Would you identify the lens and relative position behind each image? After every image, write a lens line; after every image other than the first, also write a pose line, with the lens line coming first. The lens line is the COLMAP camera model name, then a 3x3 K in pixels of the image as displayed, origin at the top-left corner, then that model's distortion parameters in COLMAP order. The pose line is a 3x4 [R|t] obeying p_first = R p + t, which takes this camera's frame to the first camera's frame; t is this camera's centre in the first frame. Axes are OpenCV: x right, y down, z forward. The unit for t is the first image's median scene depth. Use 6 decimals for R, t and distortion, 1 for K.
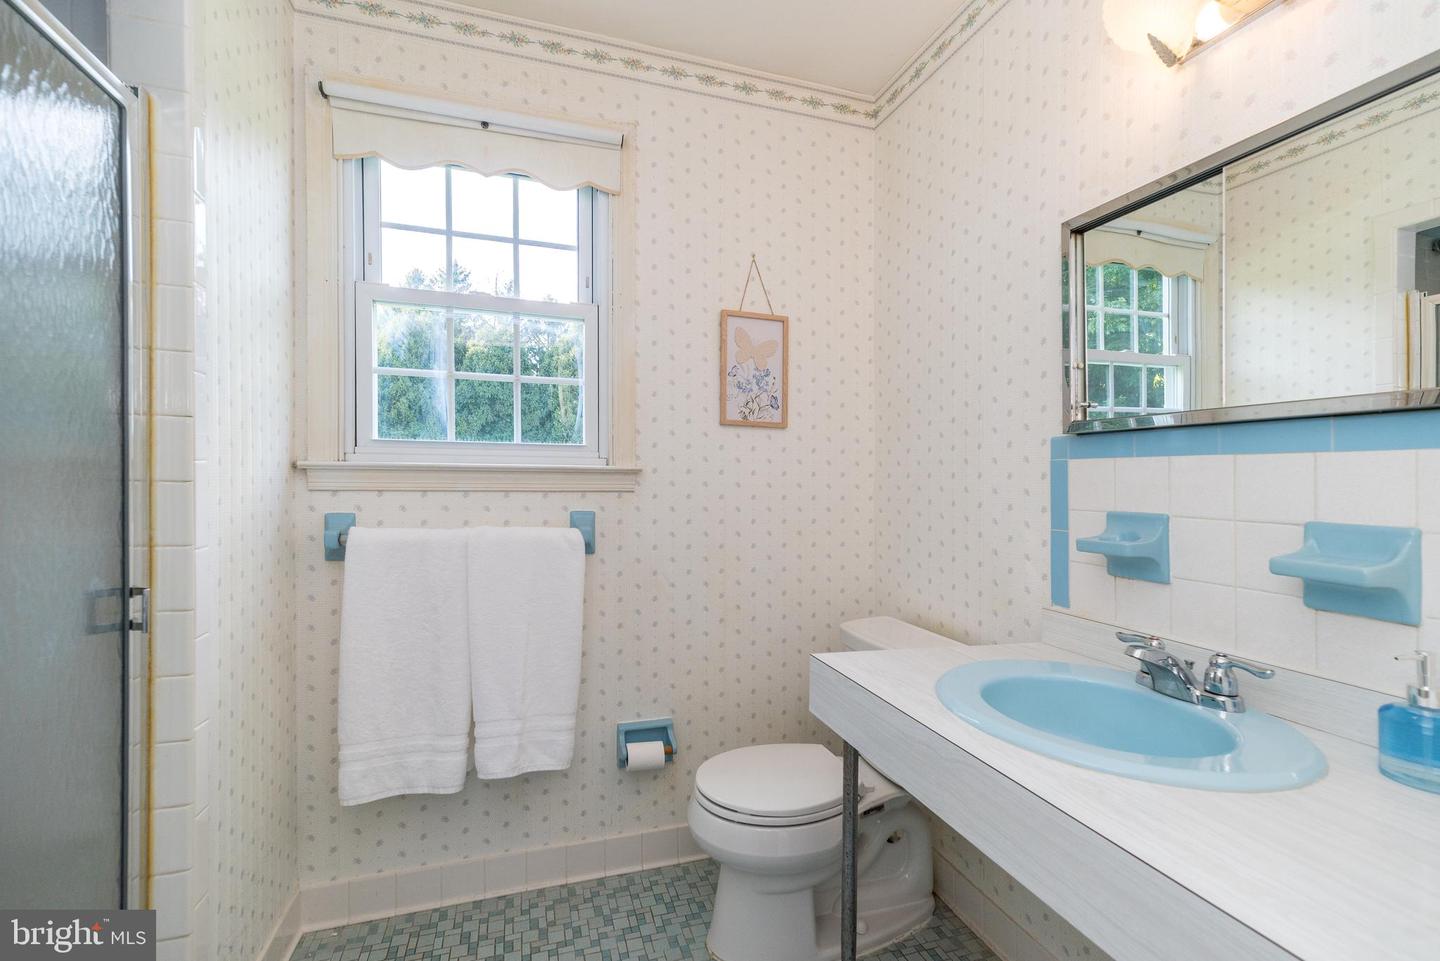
lens RADIAL K [[633.3, 0, 720.9], [0, 633.3, 471.3], [0, 0, 1]] dist [0.014345, 0.000141]
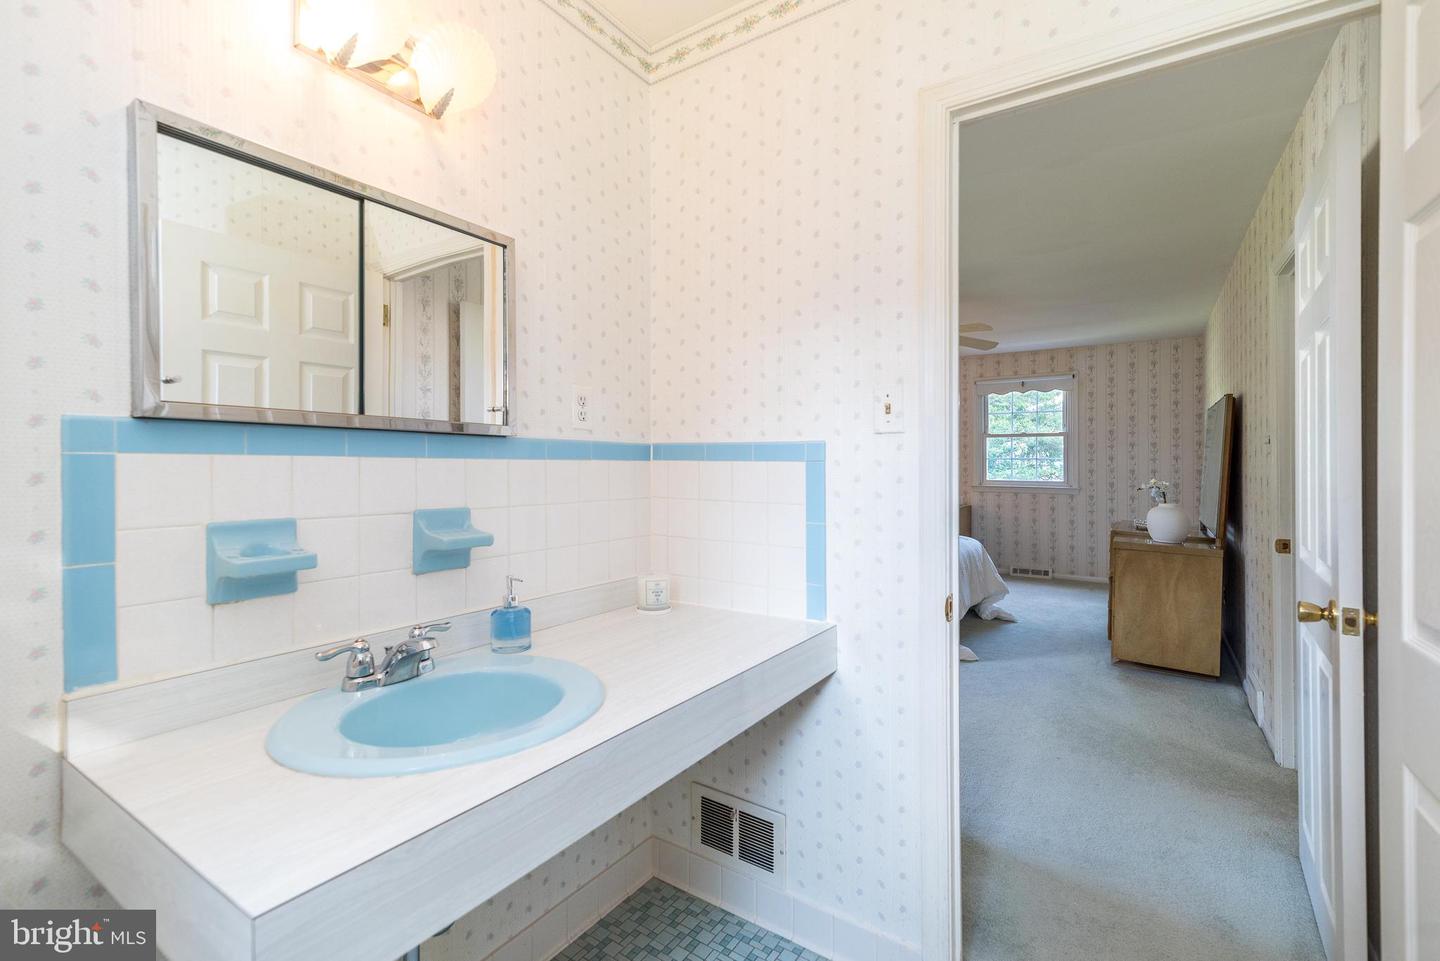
lens RADIAL K [[633.3, 0, 720.9], [0, 633.3, 471.3], [0, 0, 1]] dist [0.014345, 0.000141]
pose [[-0.616484, 0.006038, 0.787344, -0.426761], [0.000746, 0.999975, -0.007085, 0.006054], [-0.787367, -0.003781, -0.616473, 1.097705]]
